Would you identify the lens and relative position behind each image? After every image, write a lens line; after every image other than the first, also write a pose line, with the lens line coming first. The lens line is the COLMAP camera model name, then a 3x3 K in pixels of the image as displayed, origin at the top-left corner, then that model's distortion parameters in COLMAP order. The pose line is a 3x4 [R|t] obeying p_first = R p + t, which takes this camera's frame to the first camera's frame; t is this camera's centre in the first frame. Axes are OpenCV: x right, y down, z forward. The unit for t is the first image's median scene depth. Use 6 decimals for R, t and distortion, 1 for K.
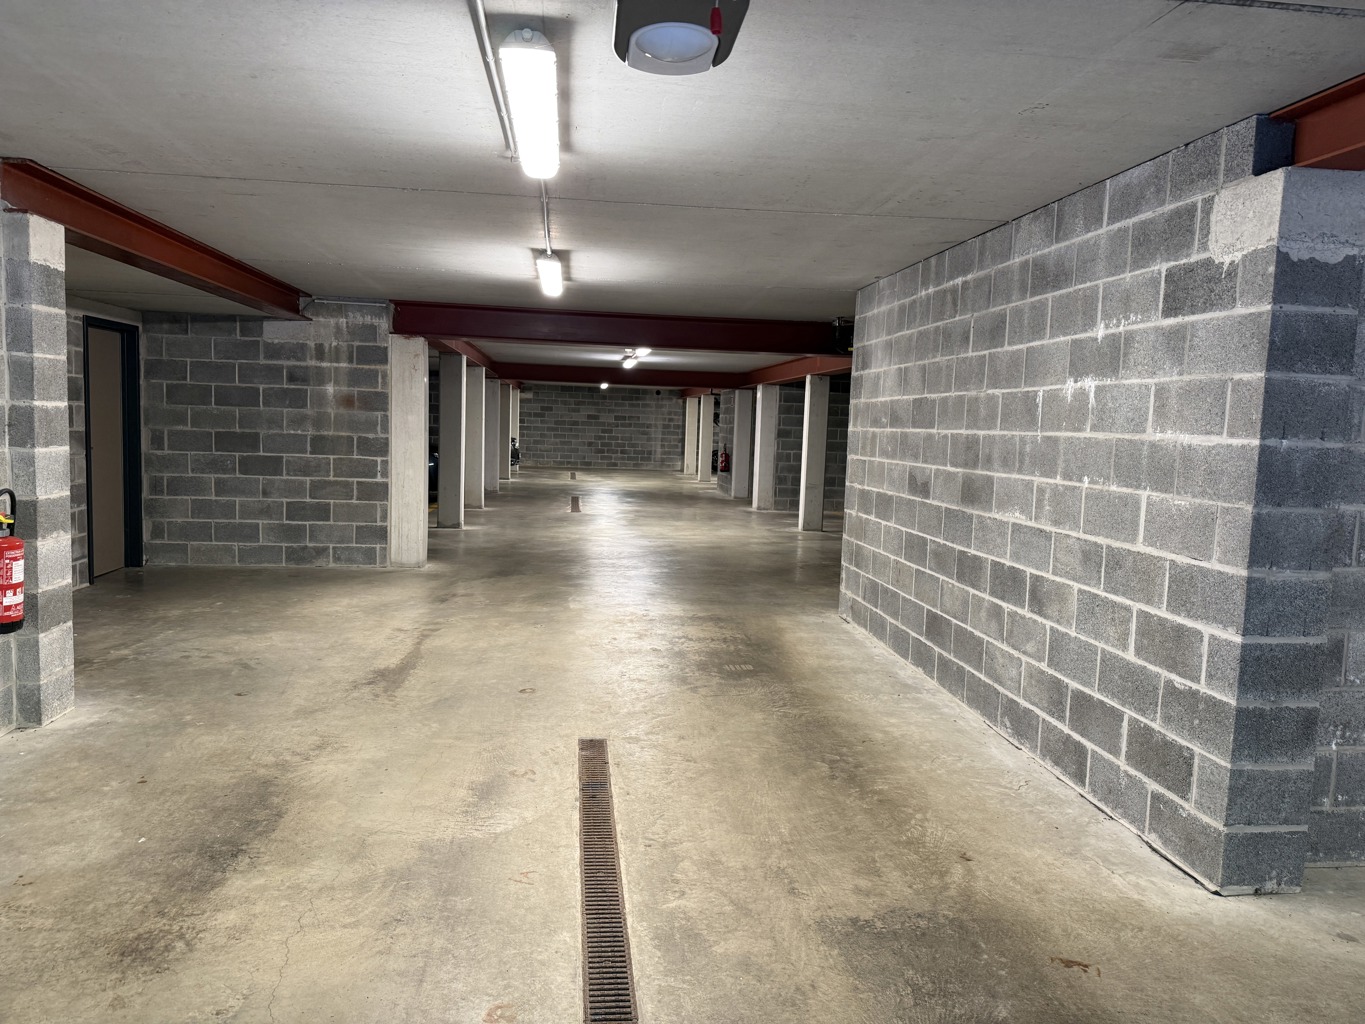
lens RADIAL K [[975.8, 0, 682.5], [0, 975.8, 512.0], [0, 0, 1]] dist [-0.004785, -0.003938]
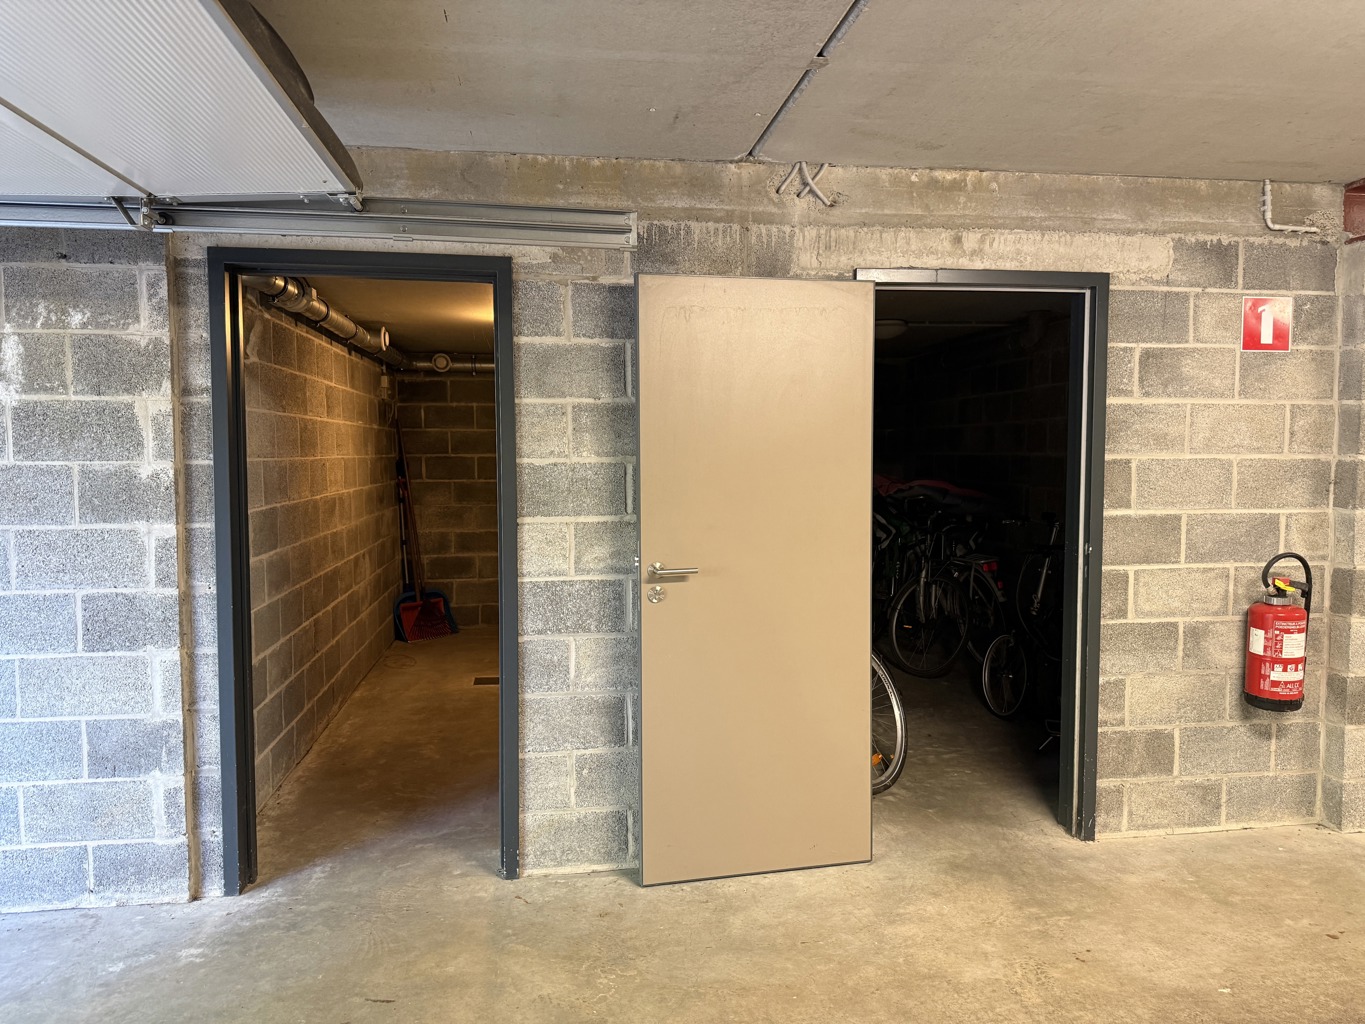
lens RADIAL K [[975.8, 0, 682.5], [0, 975.8, 512.0], [0, 0, 1]] dist [-0.004785, -0.003938]
pose [[0.021946, 0.033947, -0.999183, 0.188799], [-0.093353, 0.995126, 0.031759, -0.036248], [0.995391, 0.092580, 0.025009, 0.395592]]
